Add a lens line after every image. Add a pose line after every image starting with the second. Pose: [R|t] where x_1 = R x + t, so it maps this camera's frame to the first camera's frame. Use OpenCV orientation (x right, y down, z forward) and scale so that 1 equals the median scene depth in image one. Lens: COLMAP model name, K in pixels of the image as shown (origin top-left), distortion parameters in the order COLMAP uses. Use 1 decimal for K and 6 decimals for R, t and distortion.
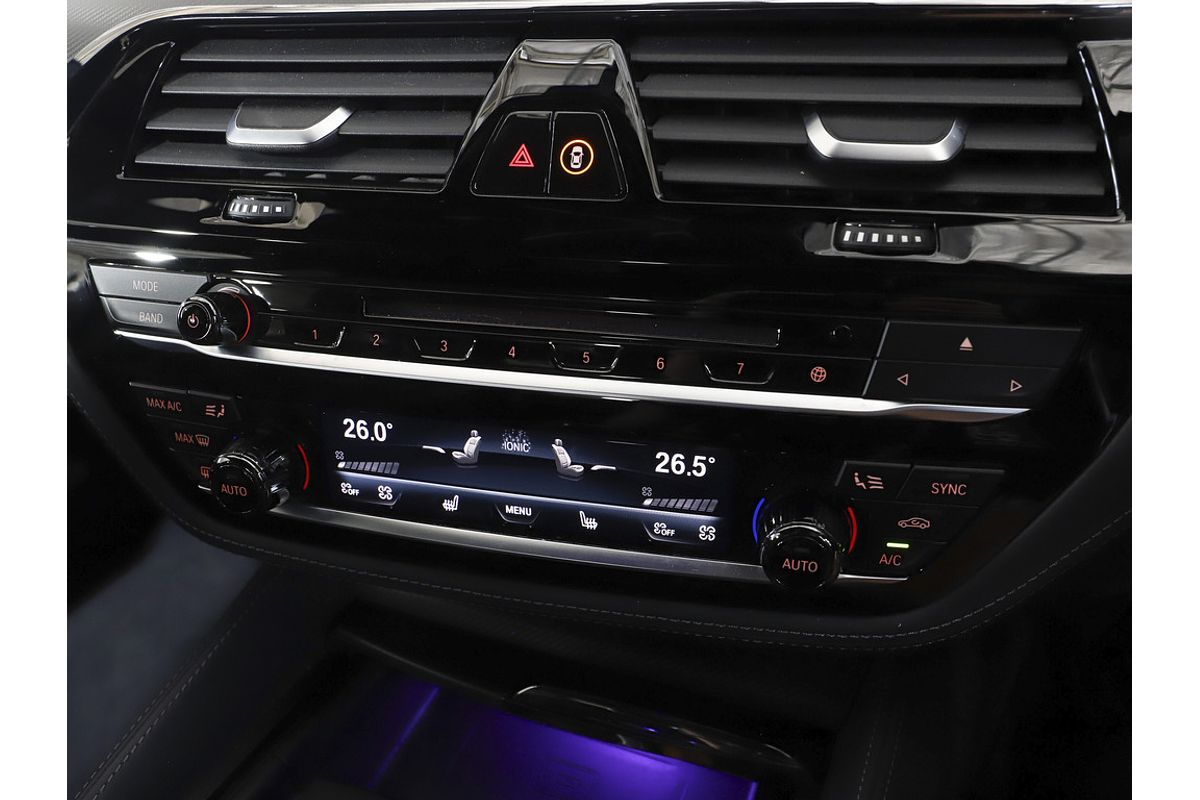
lens RADIAL K [[922.2, 0, 600.7], [0, 922.2, 421.3], [0, 0, 1]] dist [-0.049577, 0.005782]
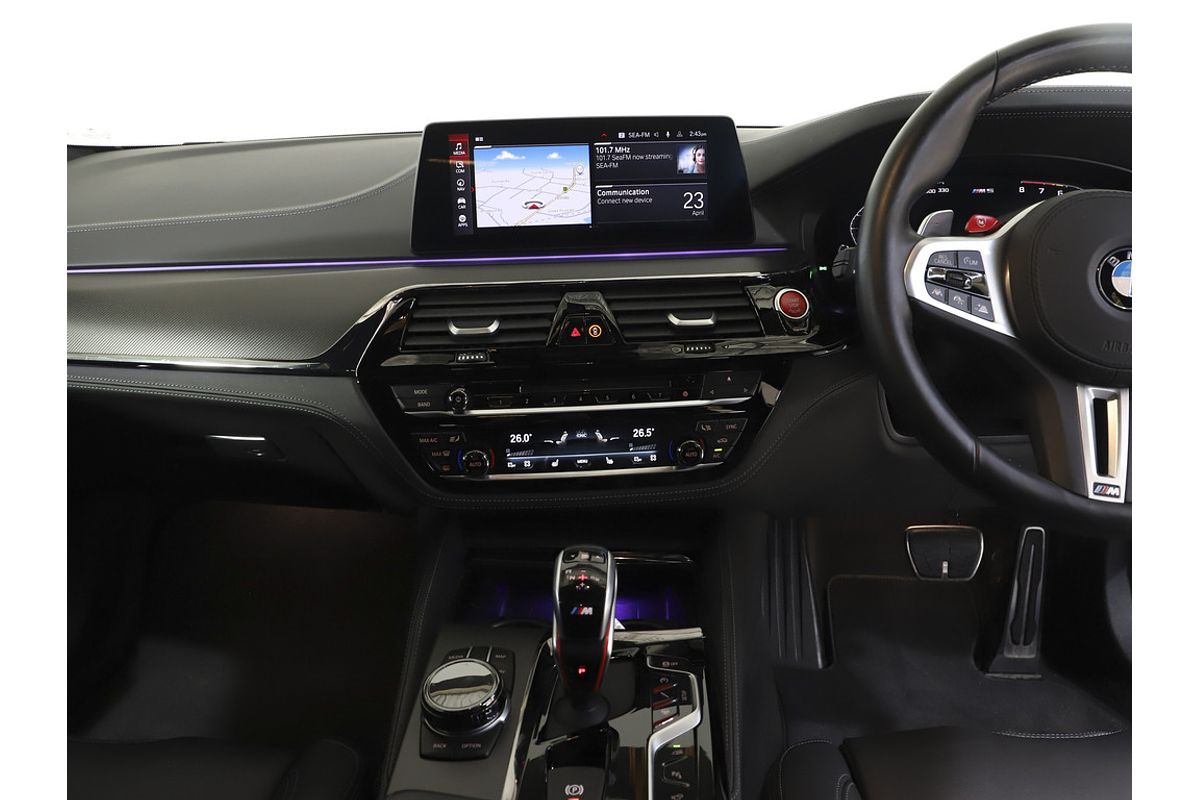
lens RADIAL K [[922.2, 0, 600.7], [0, 922.2, 421.3], [0, 0, 1]] dist [-0.049577, 0.005782]
pose [[0.945511, -0.089014, 0.313186, -0.894267], [0.152861, 0.970662, -0.185605, 0.504654], [-0.287476, 0.223365, 0.931378, -1.570218]]
